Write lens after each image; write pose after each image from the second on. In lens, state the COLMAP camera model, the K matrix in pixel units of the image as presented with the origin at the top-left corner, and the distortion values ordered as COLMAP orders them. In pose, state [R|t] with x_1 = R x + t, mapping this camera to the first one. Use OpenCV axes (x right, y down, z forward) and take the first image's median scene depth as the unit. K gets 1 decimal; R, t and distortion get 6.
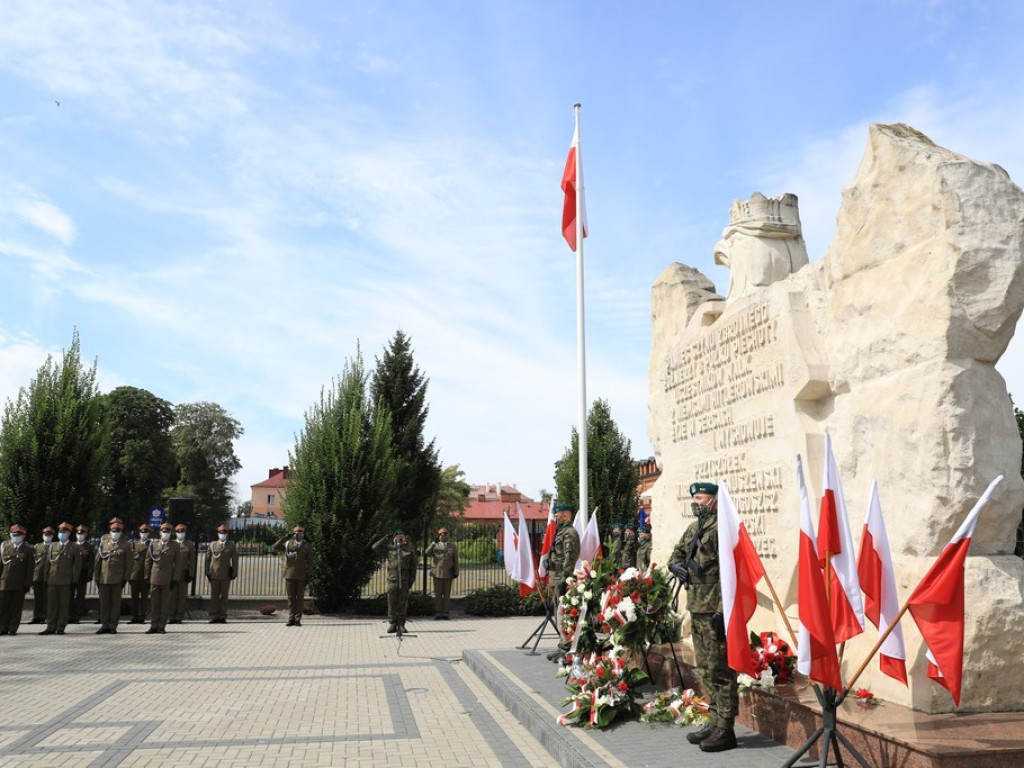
lens RADIAL K [[808.1, 0, 512.0], [0, 808.1, 384.0], [0, 0, 1]] dist [0.005422, 0.003606]
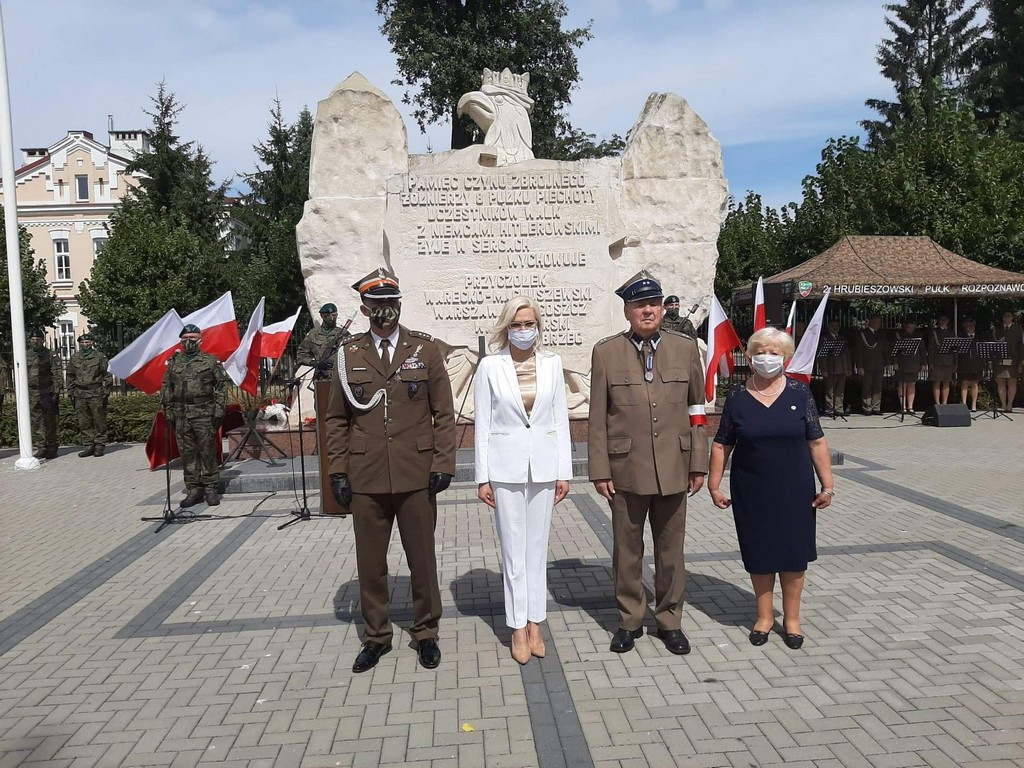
lens RADIAL K [[783.3, 0, 512.0], [0, 783.3, 384.0], [0, 0, 1]] dist [0.096238, -0.155767]
pose [[0.115736, -0.075636, 0.990396, -1.188268], [-0.161922, 0.982322, 0.093942, 0.166469], [-0.979993, -0.171240, 0.101443, 0.951285]]
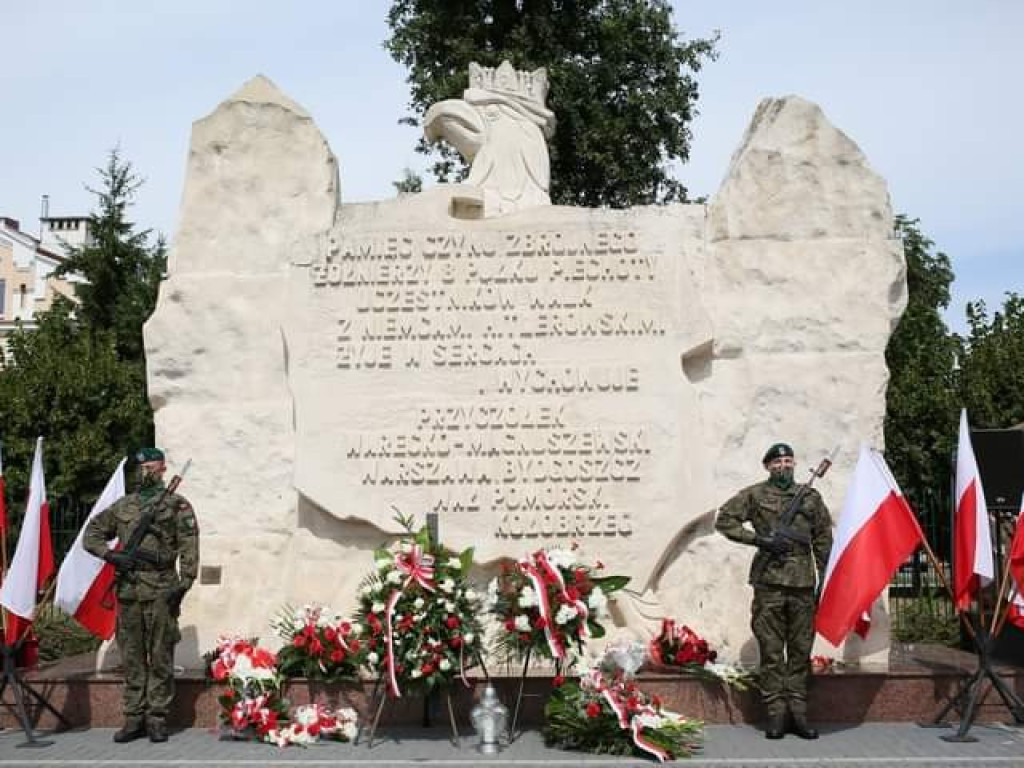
lens RADIAL K [[1234.9, 0, 512.0], [0, 1234.9, 384.0], [0, 0, 1]] dist [-0.035959, 0.007021]
pose [[0.238462, 0.103751, 0.965594, -0.947412], [-0.175701, 0.982478, -0.062174, 0.159629], [-0.955126, -0.154829, 0.252513, 0.806546]]
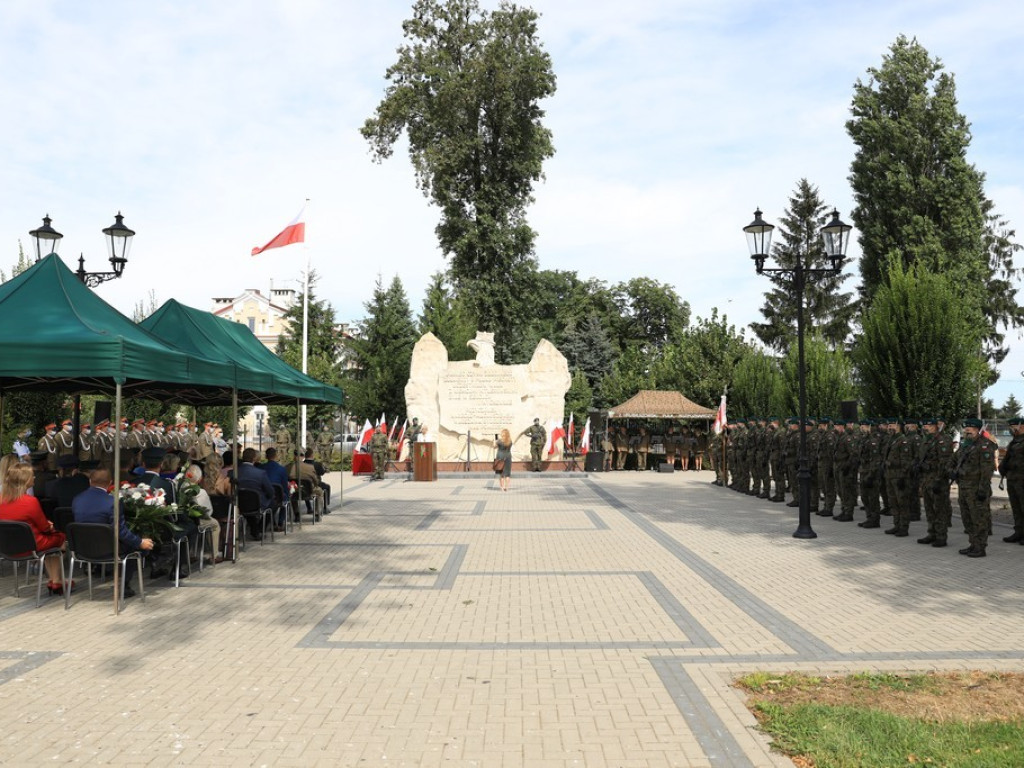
lens RADIAL K [[768.1, 0, 512.0], [0, 768.1, 384.0], [0, 0, 1]] dist [0.000121, 0.002061]
pose [[0.190558, 0.044636, 0.980661, -3.460288], [-0.186213, 0.982472, -0.008534, -0.007161], [-0.963853, -0.180985, 0.195529, 0.268724]]
